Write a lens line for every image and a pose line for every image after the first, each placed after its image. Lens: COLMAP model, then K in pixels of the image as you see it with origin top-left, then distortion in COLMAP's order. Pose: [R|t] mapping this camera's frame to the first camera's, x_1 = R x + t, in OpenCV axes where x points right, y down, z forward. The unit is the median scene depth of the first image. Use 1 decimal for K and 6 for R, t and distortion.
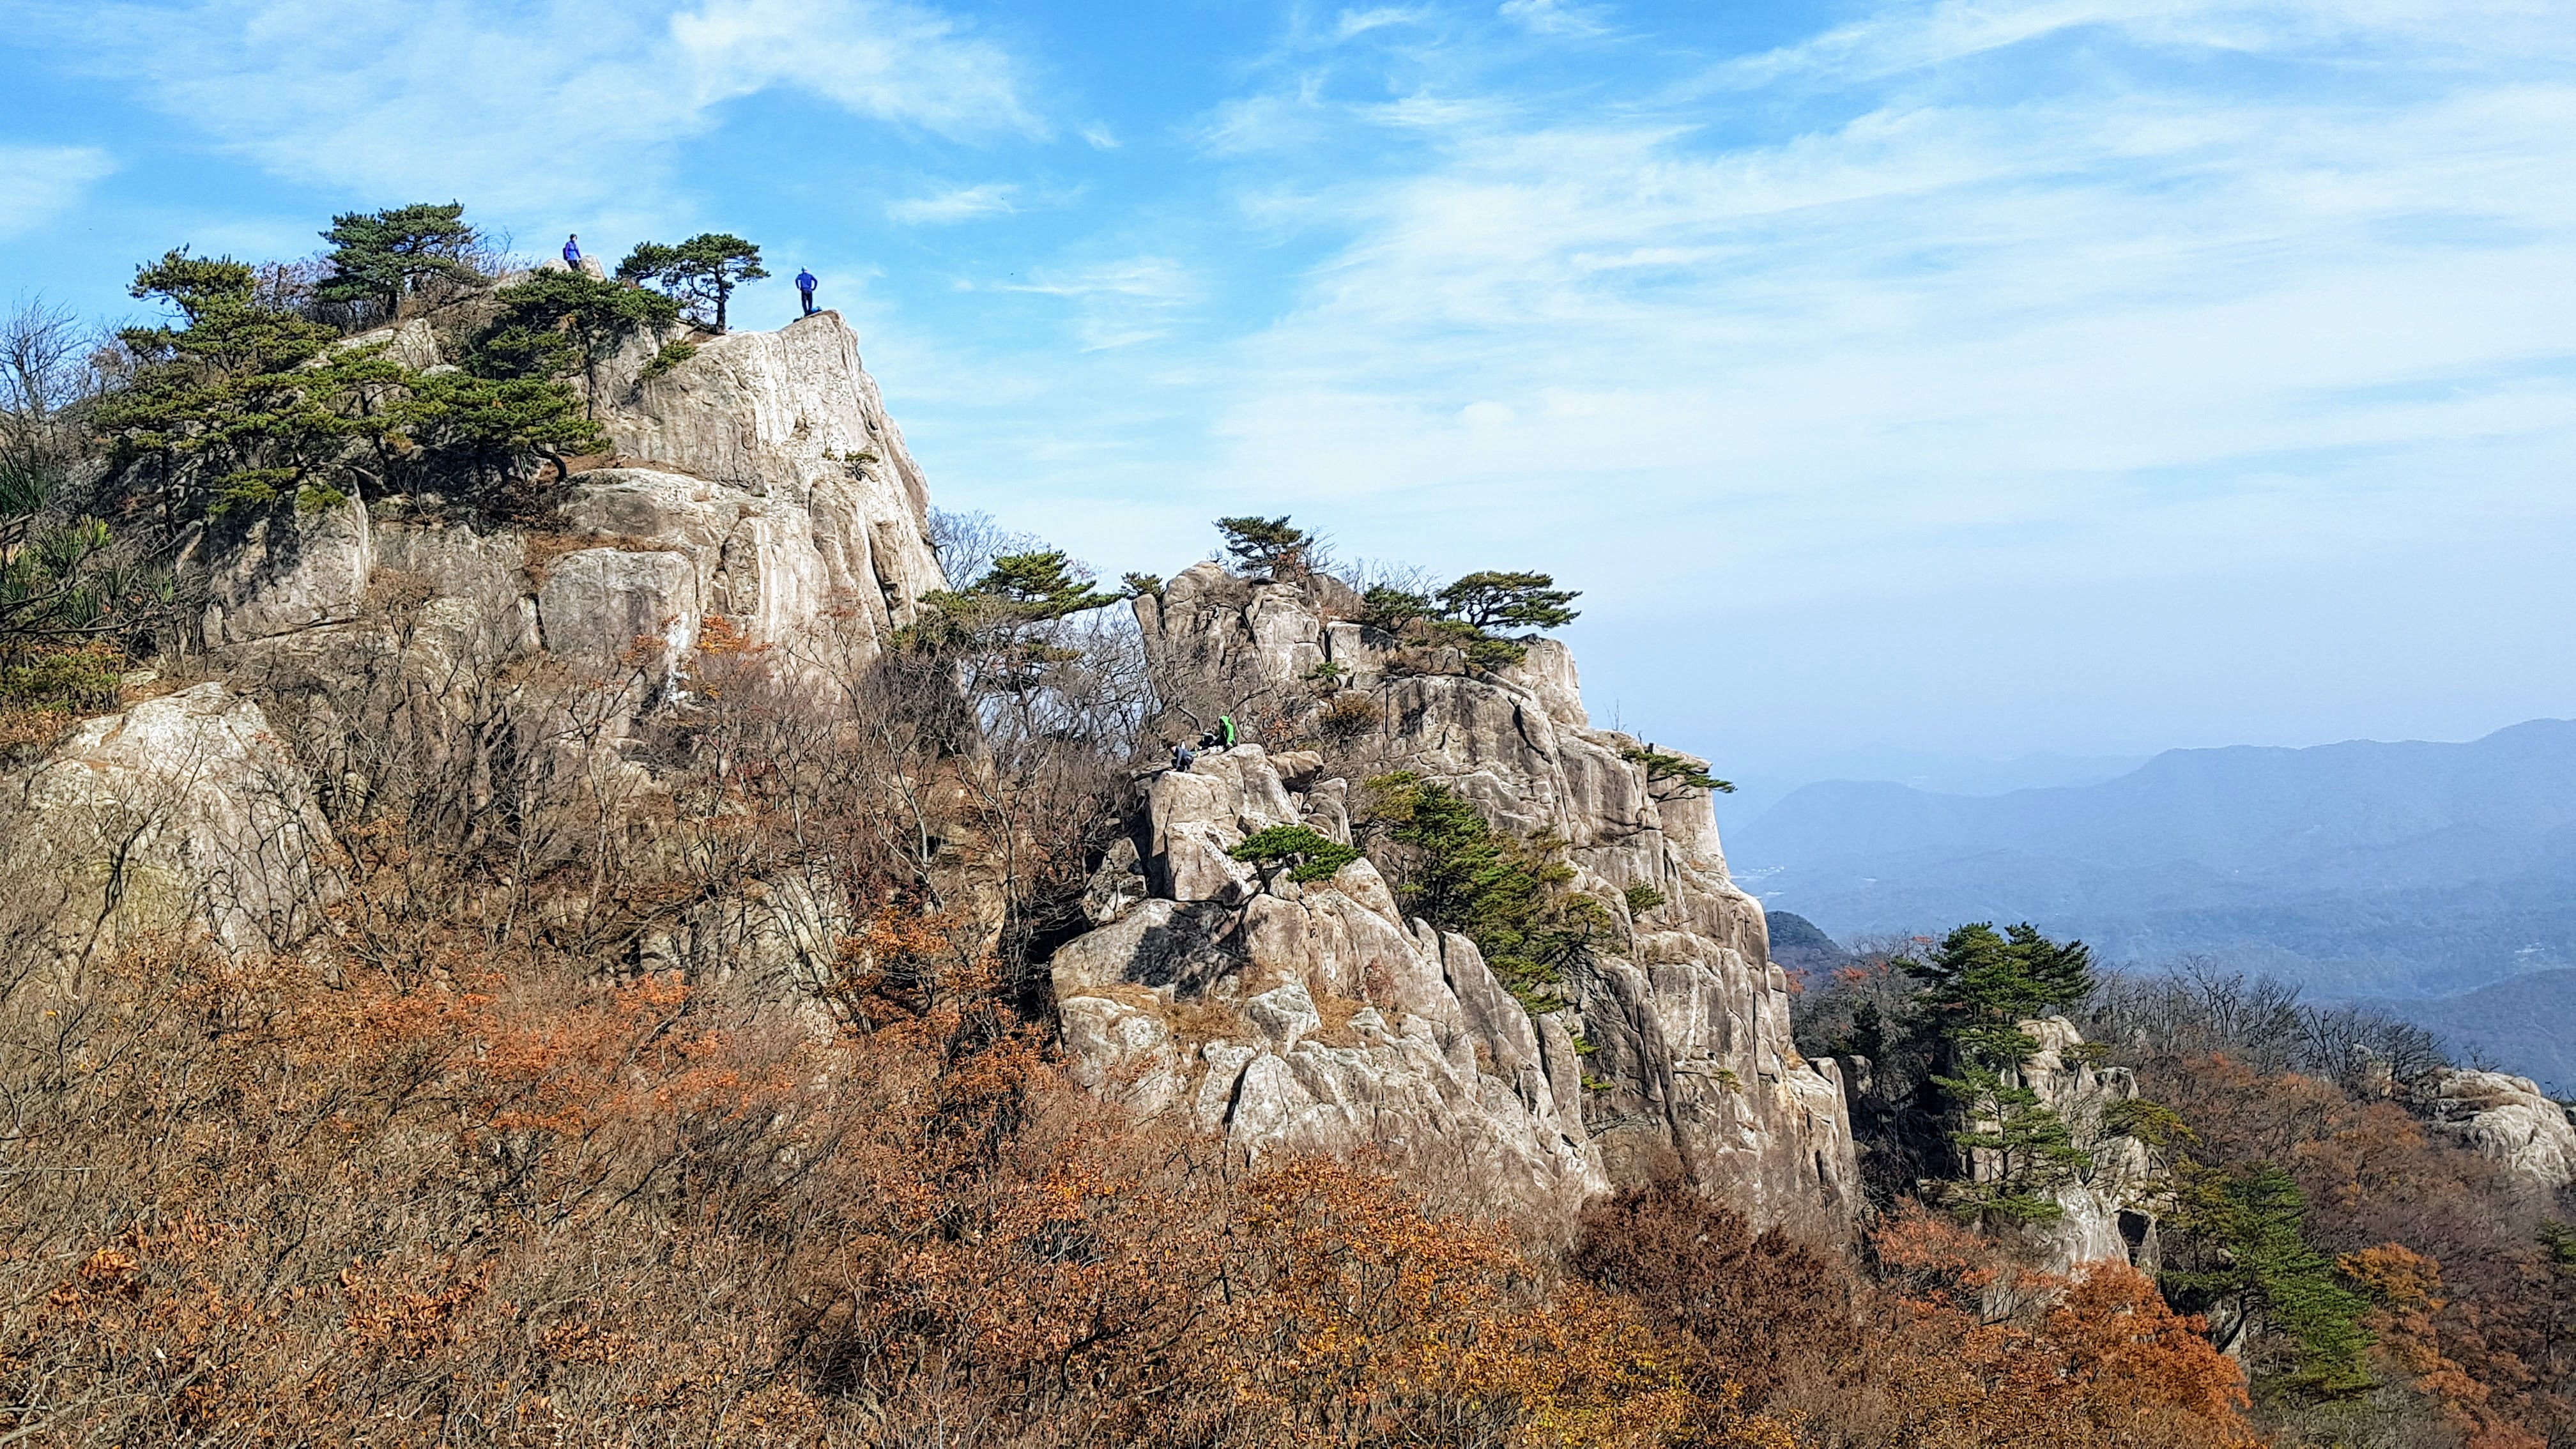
lens RADIAL K [[2215.5, 0, 1249.3], [0, 2215.5, 730.2], [0, 0, 1]] dist [0.237925, -0.525047]
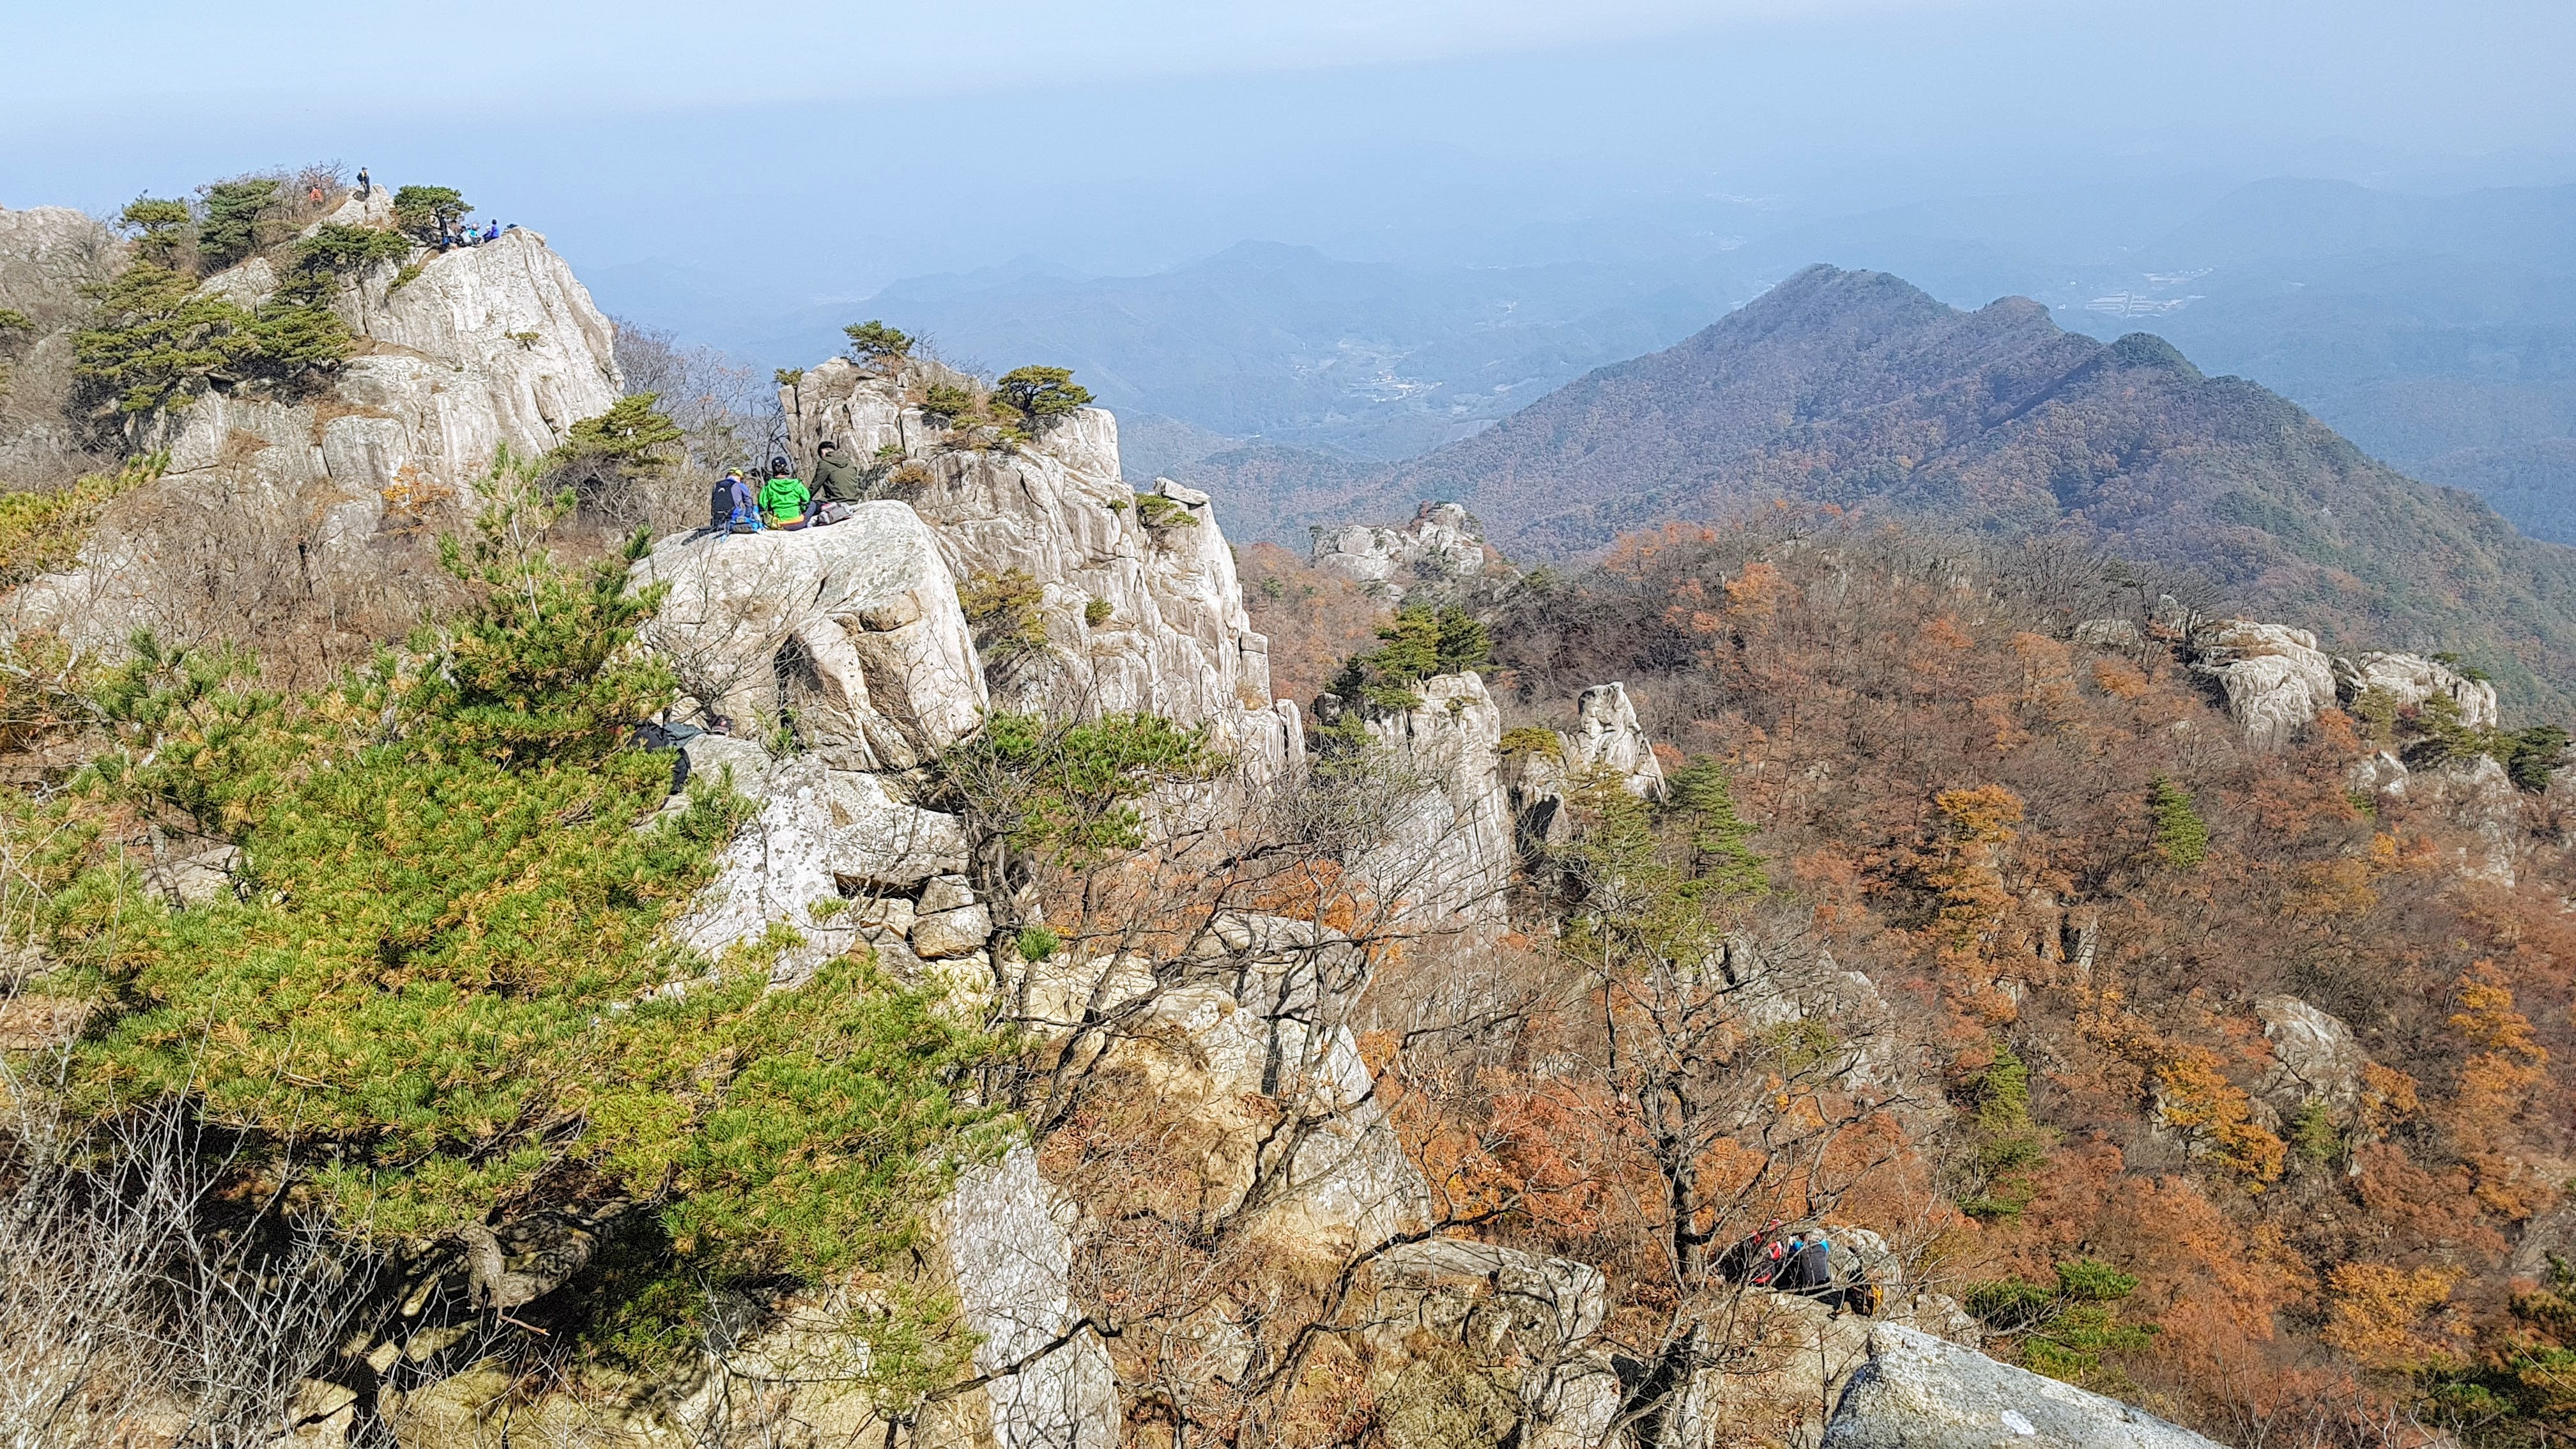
lens RADIAL K [[1970.4, 0, 1255.4], [0, 1970.4, 782.6], [0, 0, 1]] dist [-0.021933, -0.010527]
pose [[0.979591, 0.070225, -0.188333, 0.591583], [-0.006185, 0.947070, 0.320969, -0.263552], [0.200905, -0.313253, 0.928175, -0.262393]]
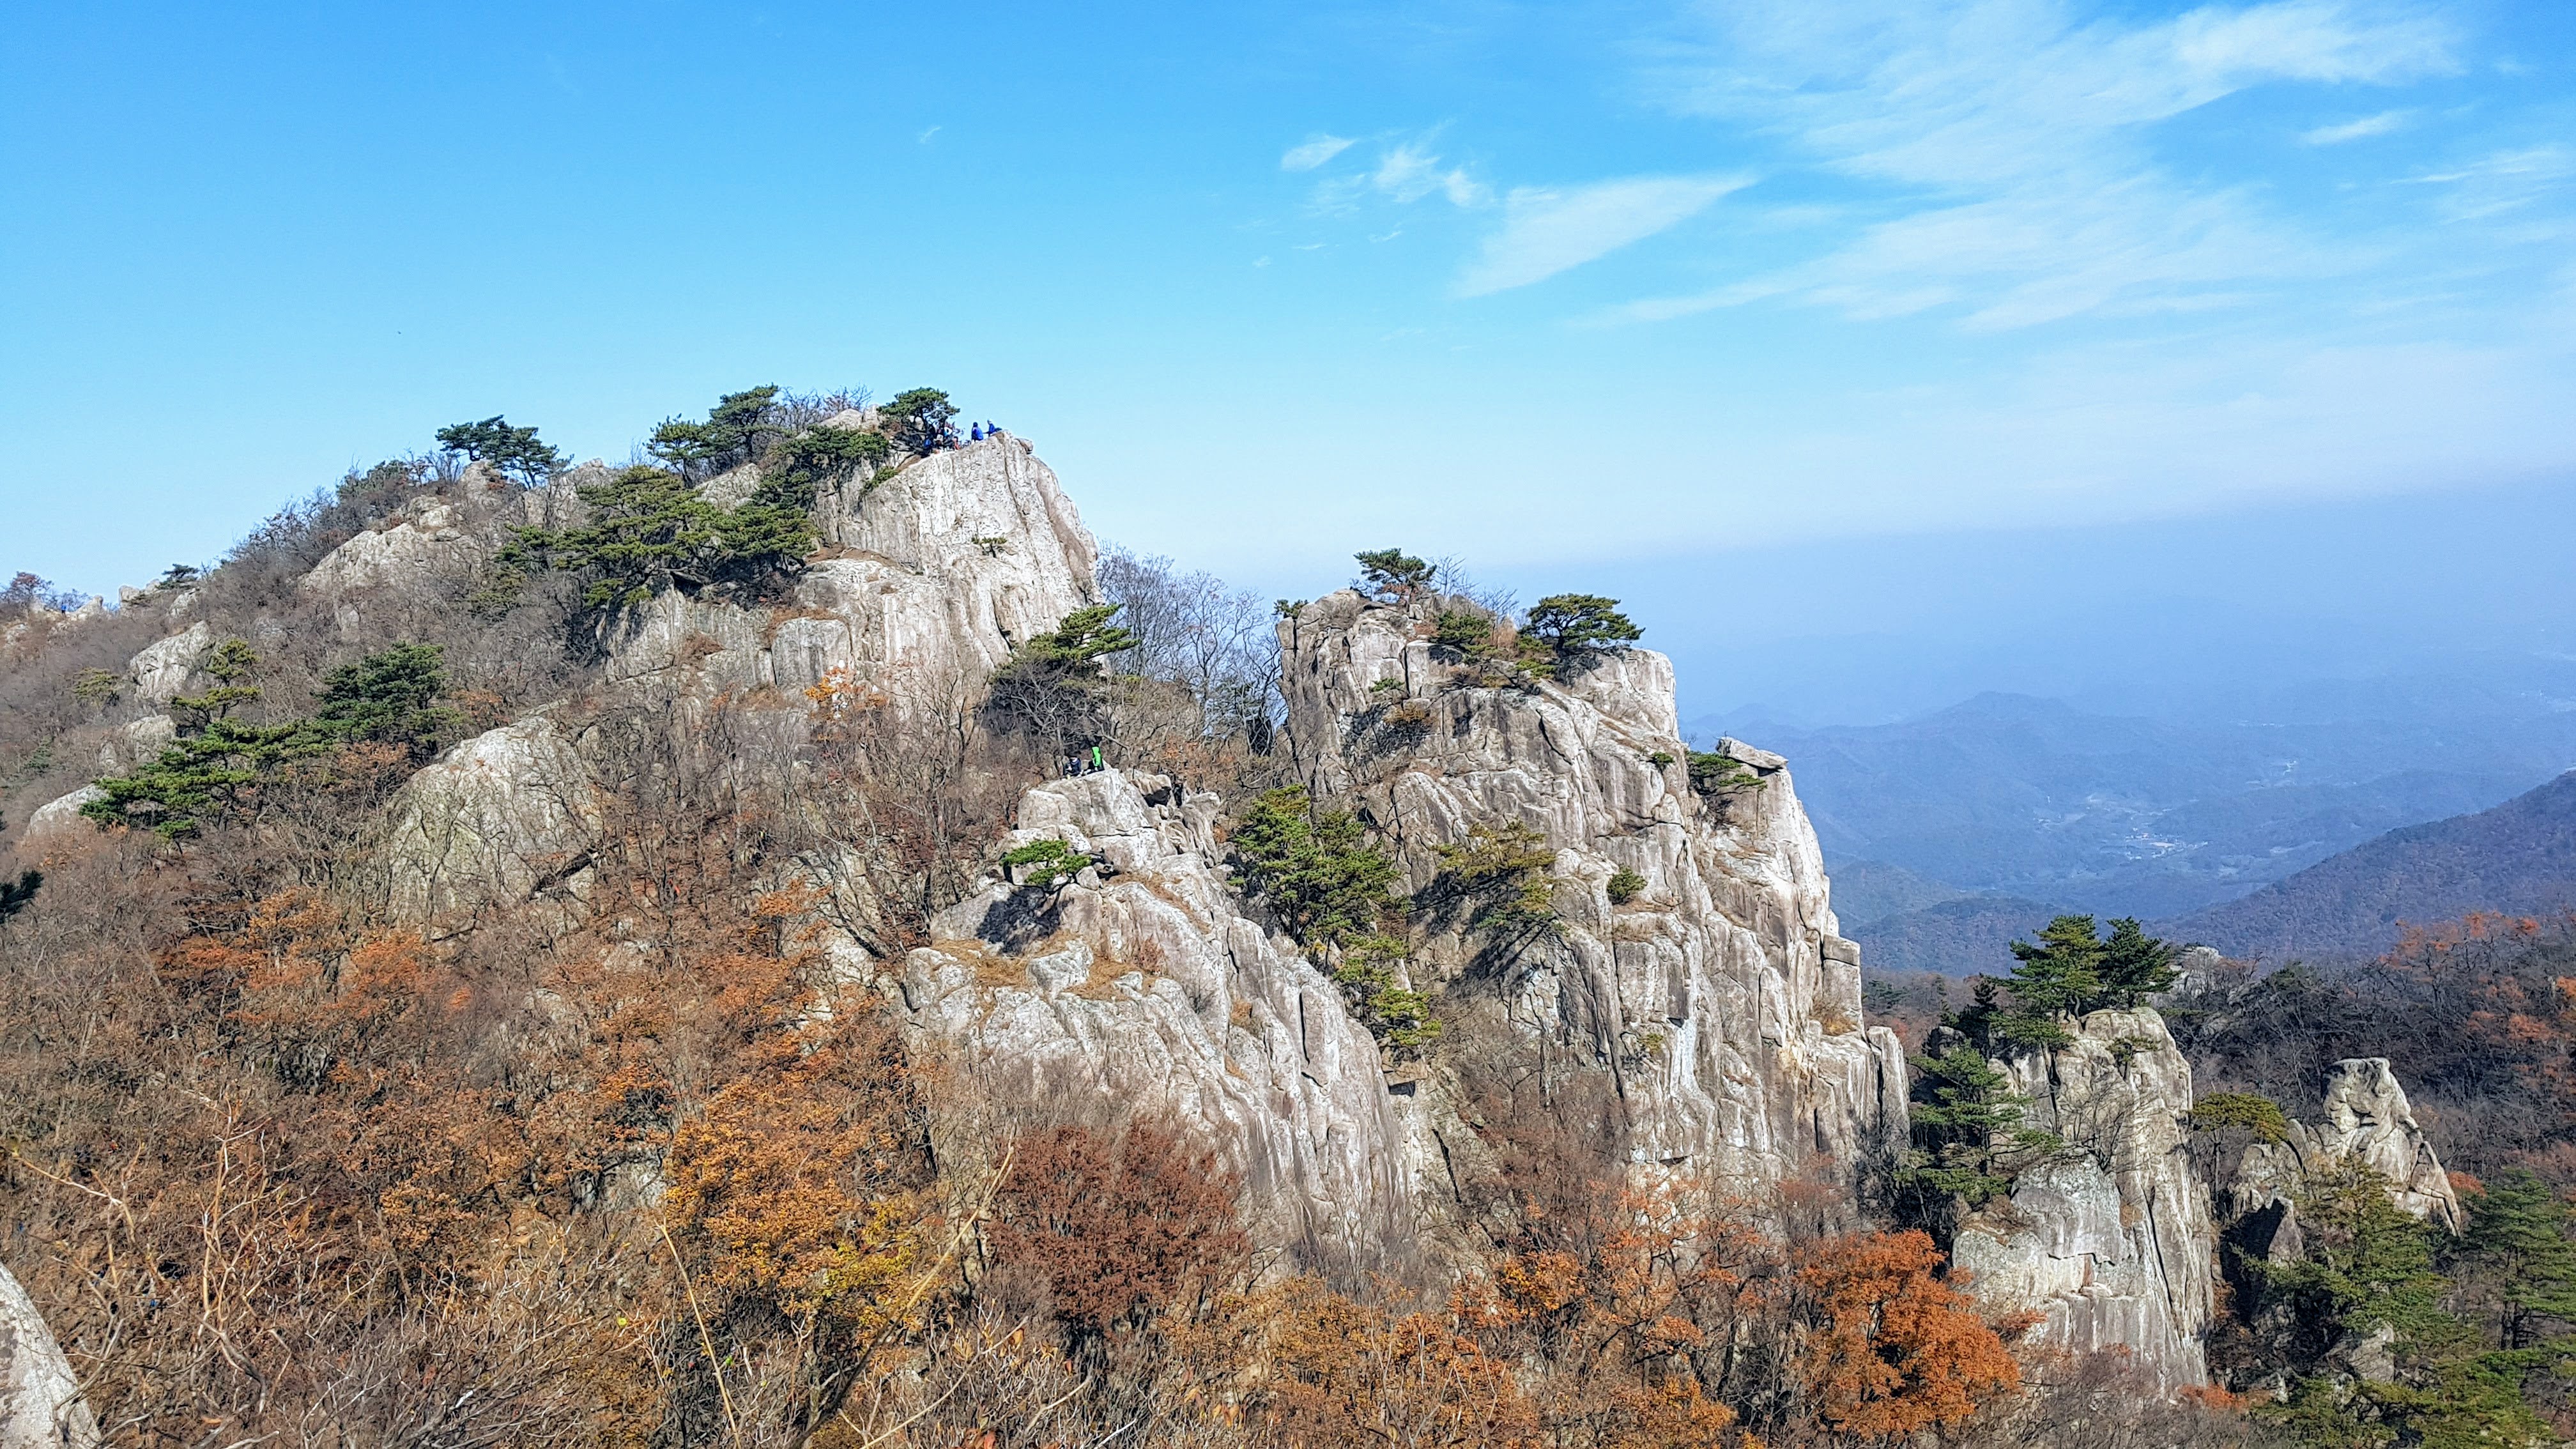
lens RADIAL K [[1970.4, 0, 1255.4], [0, 1970.4, 782.6], [0, 0, 1]] dist [-0.021933, -0.010527]
pose [[0.844632, 0.048348, -0.533160, 0.621280], [0.005681, 0.995048, 0.099234, -0.090356], [0.535318, -0.086845, 0.840174, 0.031263]]
